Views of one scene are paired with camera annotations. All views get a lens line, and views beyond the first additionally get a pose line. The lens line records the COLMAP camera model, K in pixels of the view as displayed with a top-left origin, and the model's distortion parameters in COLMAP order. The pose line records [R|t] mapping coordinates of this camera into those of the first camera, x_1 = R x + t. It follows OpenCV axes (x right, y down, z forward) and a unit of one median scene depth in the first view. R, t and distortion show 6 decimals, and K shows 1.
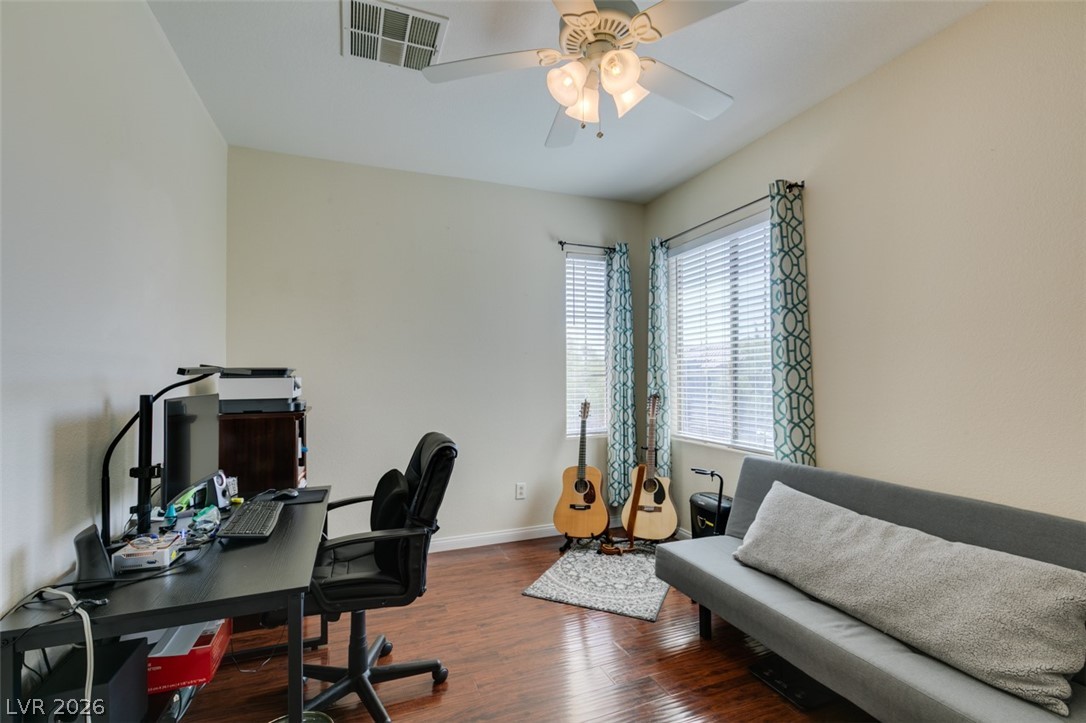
lens RADIAL K [[486.0, 0, 542.8], [0, 486.0, 368.3], [0, 0, 1]] dist [0.004584, -0.003154]
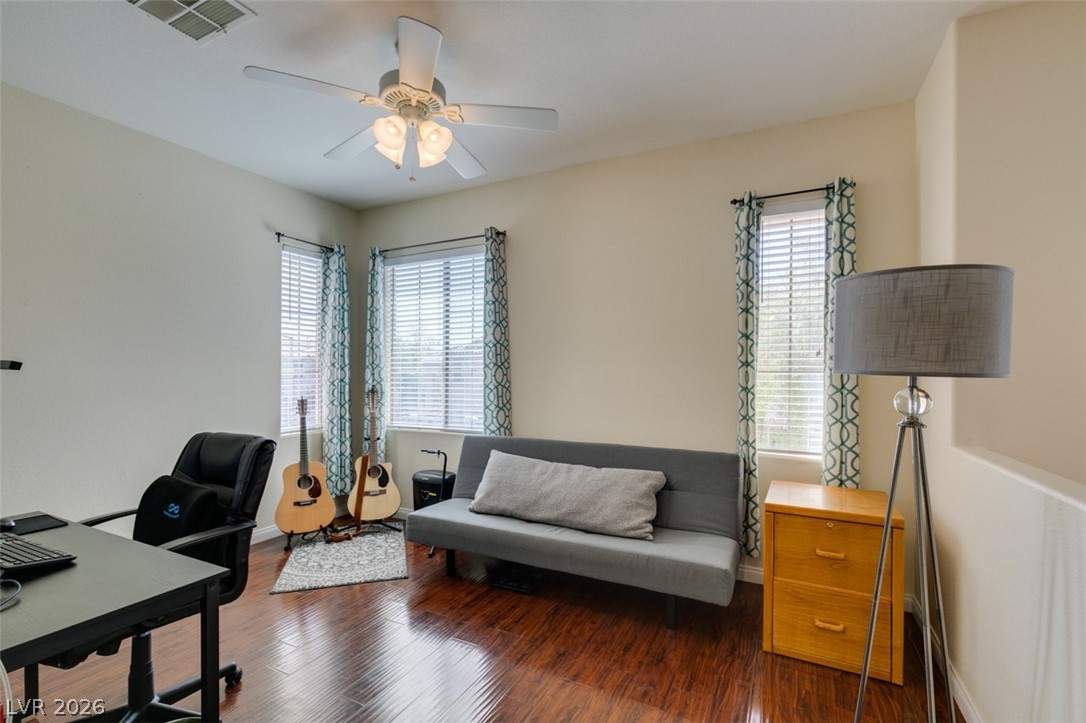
lens RADIAL K [[486.0, 0, 544.7], [0, 486.0, 368.0], [0, 0, 1]] dist [0.004584, -0.003154]
pose [[0.749453, 0.009419, 0.661990, -0.281427], [-0.012806, 0.999918, 0.000271, 0.000040], [-0.661934, -0.008681, 0.749512, -0.102486]]
